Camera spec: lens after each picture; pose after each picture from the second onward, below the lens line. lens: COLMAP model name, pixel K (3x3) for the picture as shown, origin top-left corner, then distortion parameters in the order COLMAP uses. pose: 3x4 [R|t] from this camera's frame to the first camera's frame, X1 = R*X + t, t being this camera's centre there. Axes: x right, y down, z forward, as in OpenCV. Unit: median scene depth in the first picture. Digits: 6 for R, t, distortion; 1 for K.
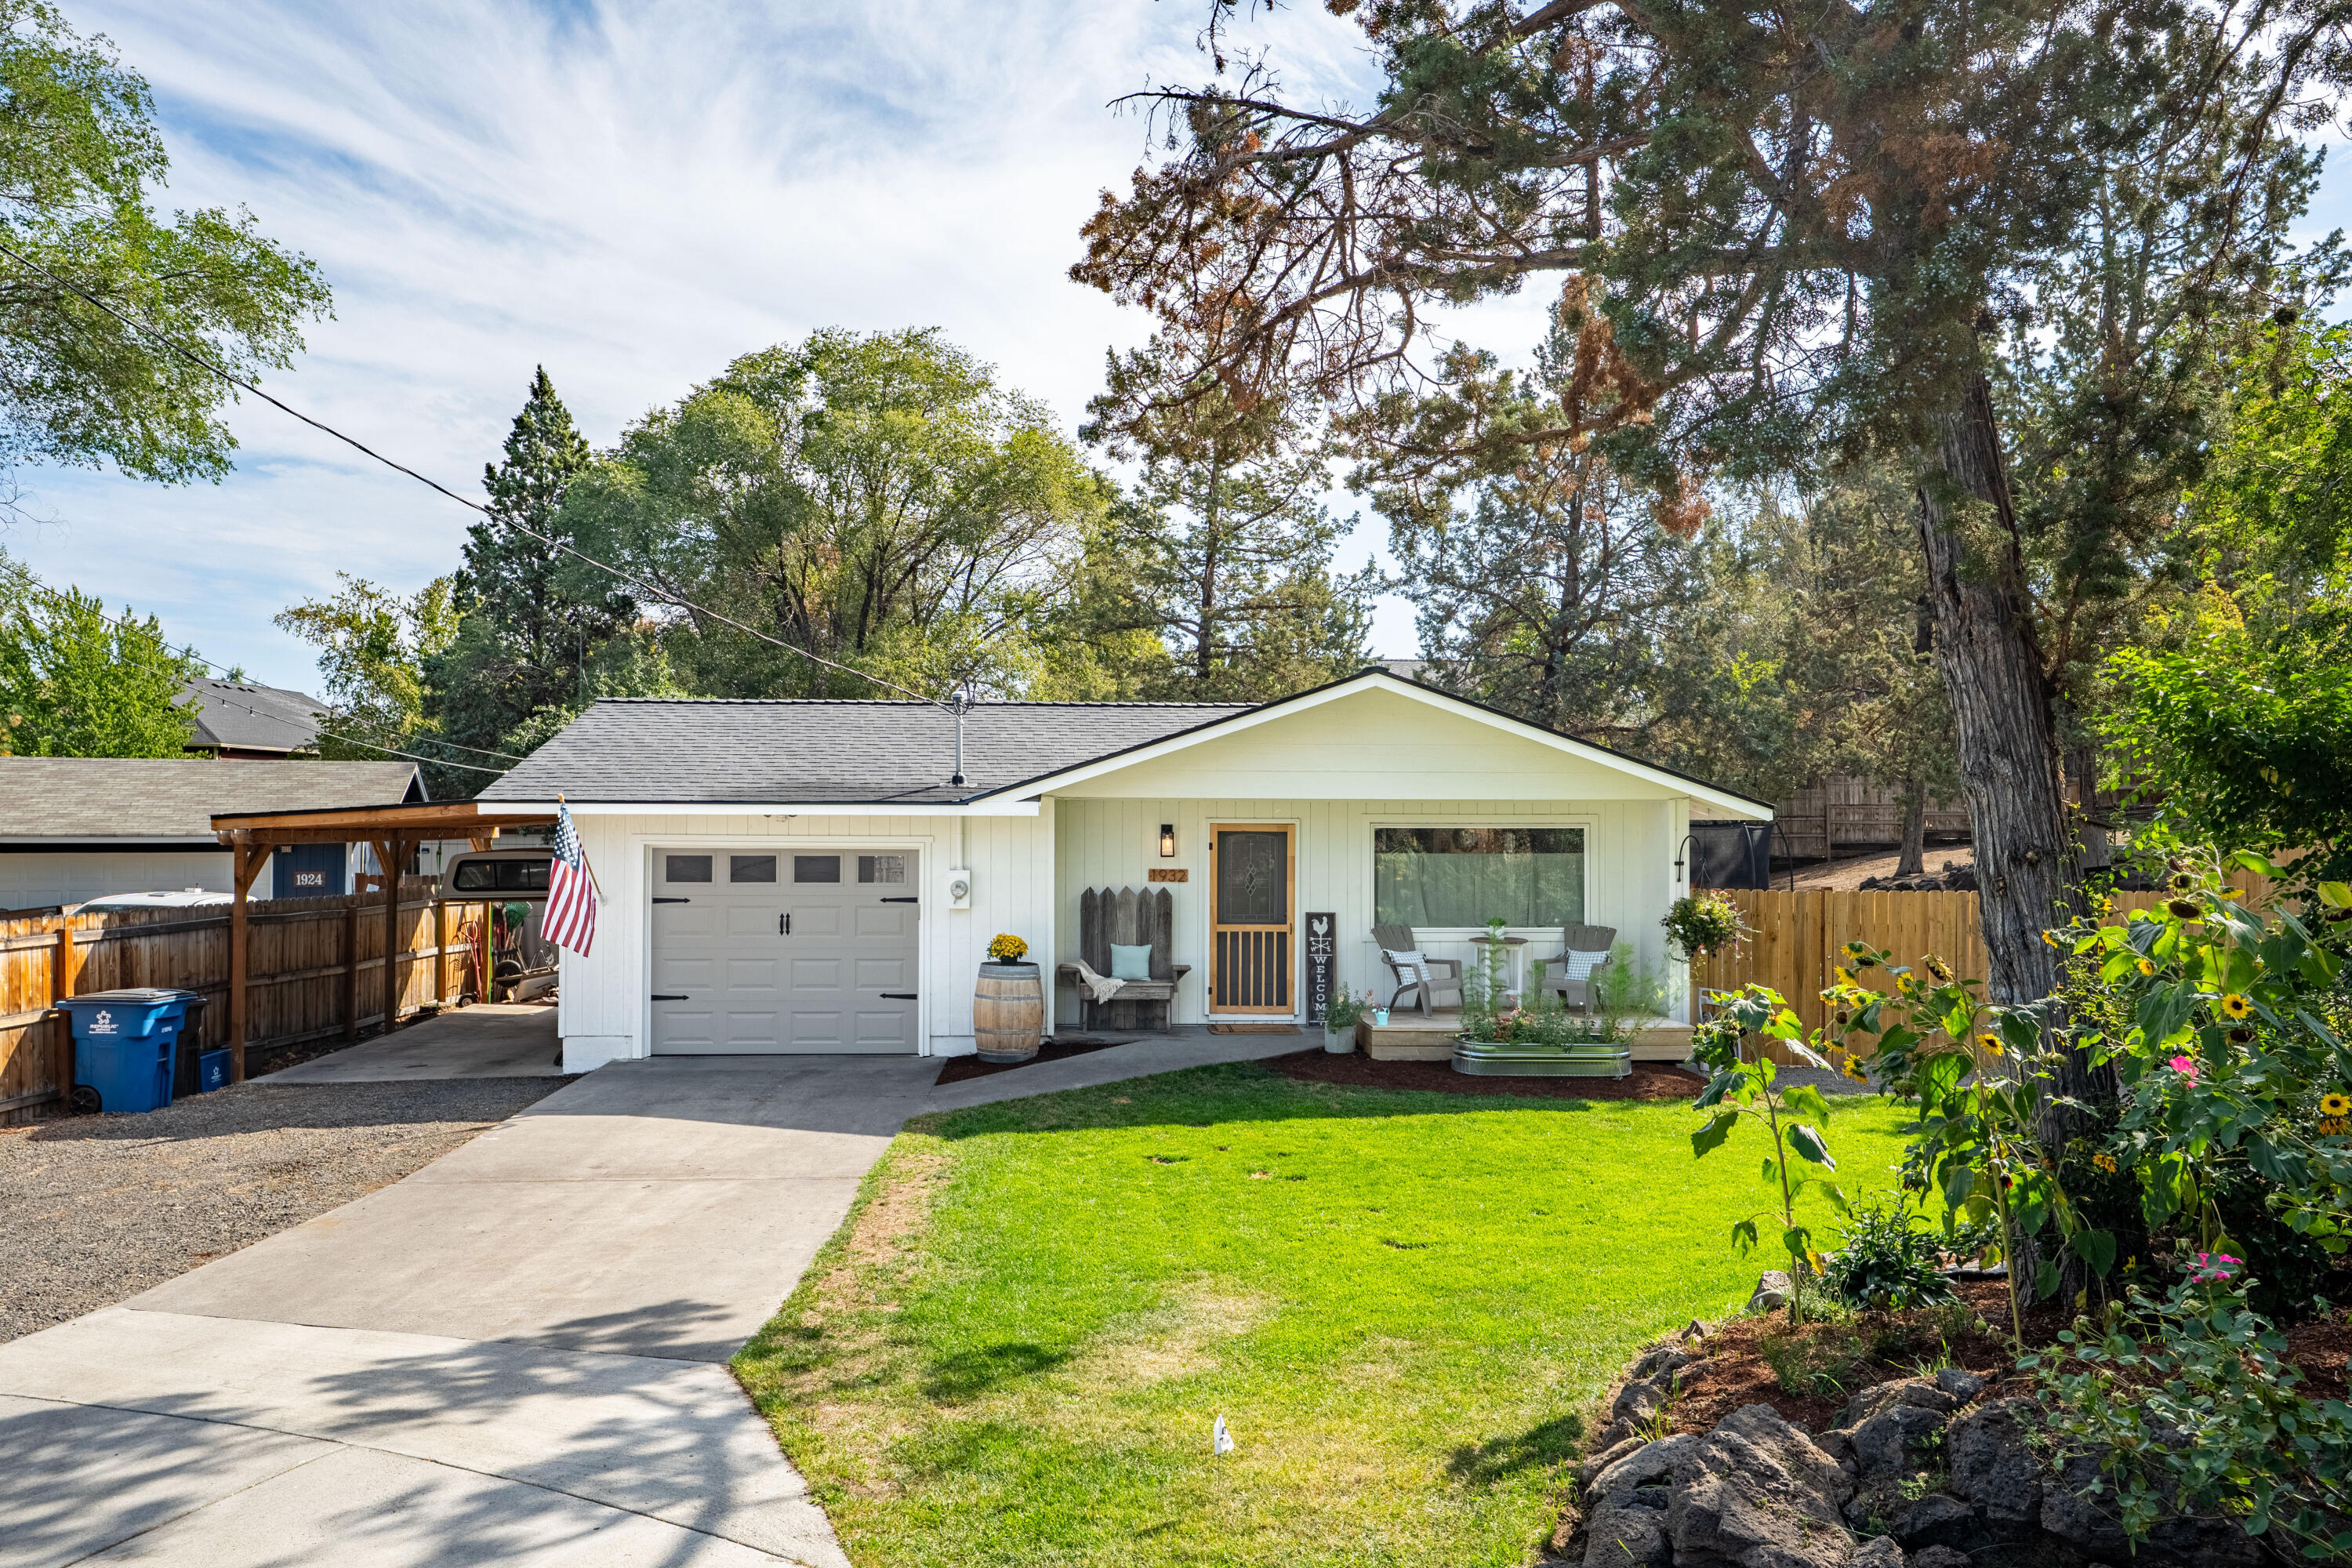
lens RADIAL K [[1576.4, 0, 1180.5], [0, 1576.4, 793.1], [0, 0, 1]] dist [0.004987, 0.008487]
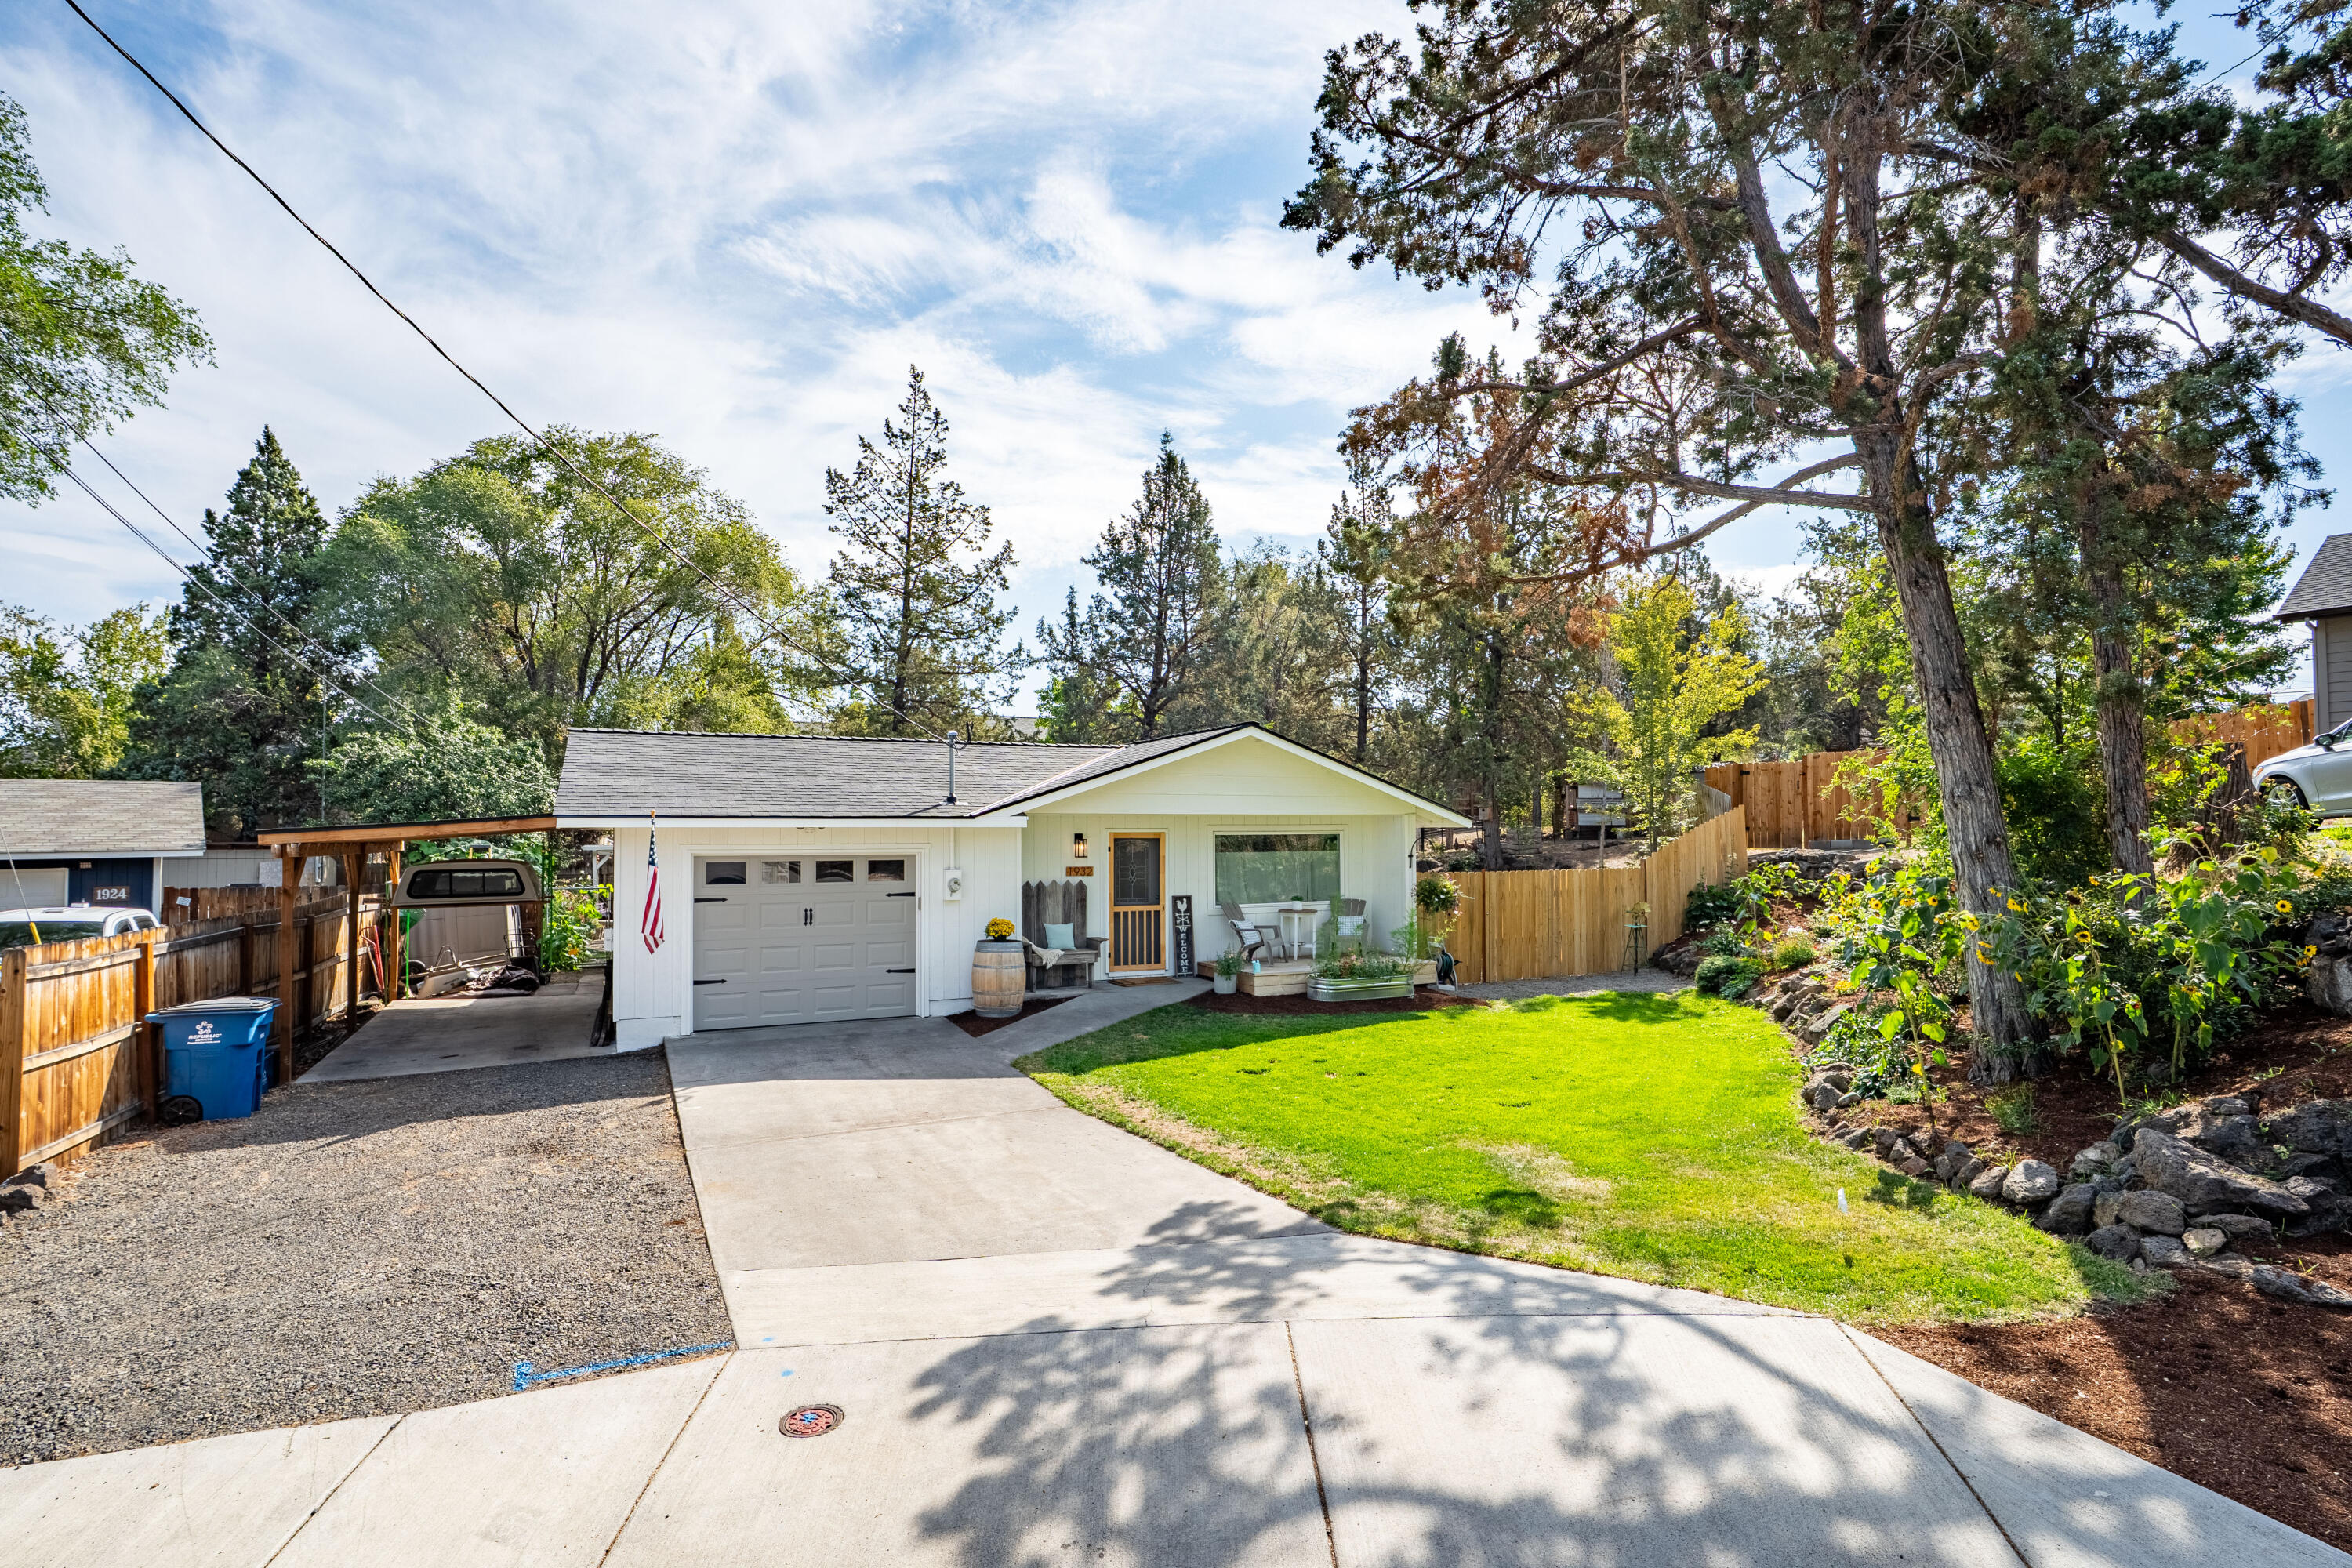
lens RADIAL K [[1142.5, 0, 1185.9], [0, 1142.5, 802.0], [0, 0, 1]] dist [-0.060605, 0.022717]
pose [[0.911649, 0.003544, 0.410955, -0.329244], [0.000452, 0.999954, -0.009626, 0.002641], [-0.410970, 0.008962, 0.911605, 0.074929]]
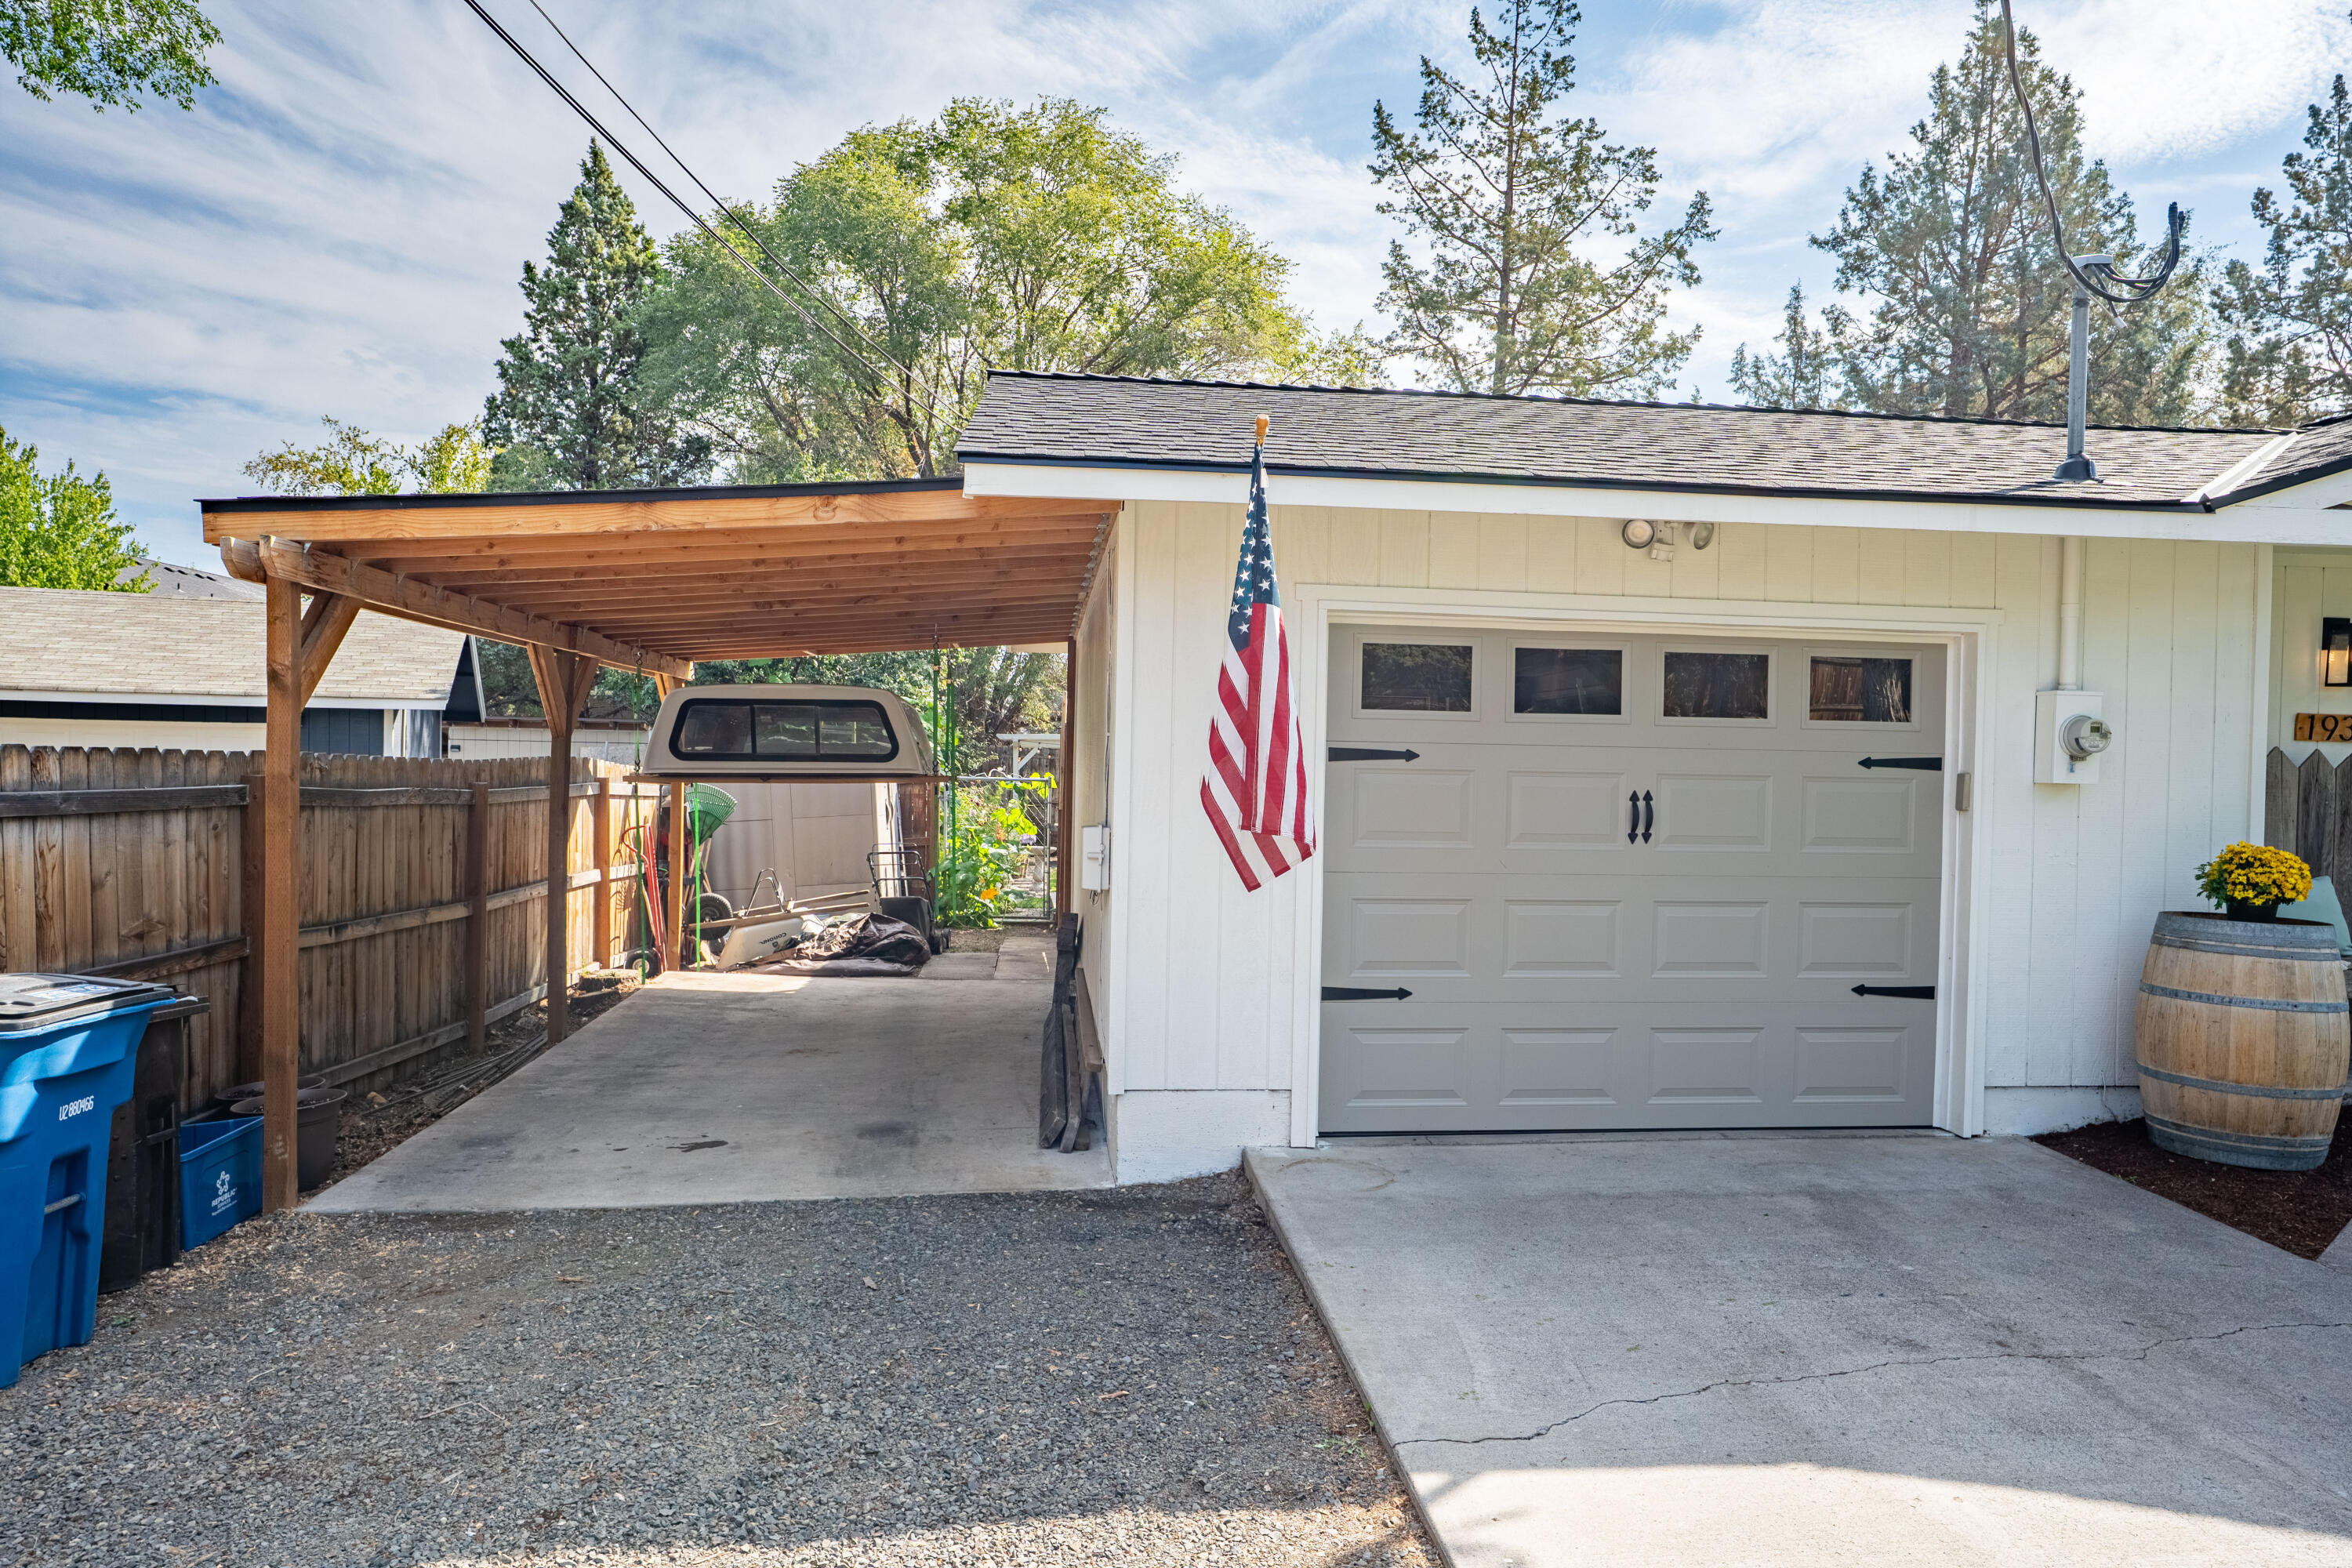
lens RADIAL K [[1459.5, 0, 1177.1], [0, 1459.5, 801.5], [0, 0, 1]] dist [-0.010383, 0.001073]
pose [[0.998121, 0.014015, 0.059653, -0.375518], [-0.016444, 0.999047, 0.040425, 0.062566], [-0.059029, -0.041330, 0.997400, 0.598532]]
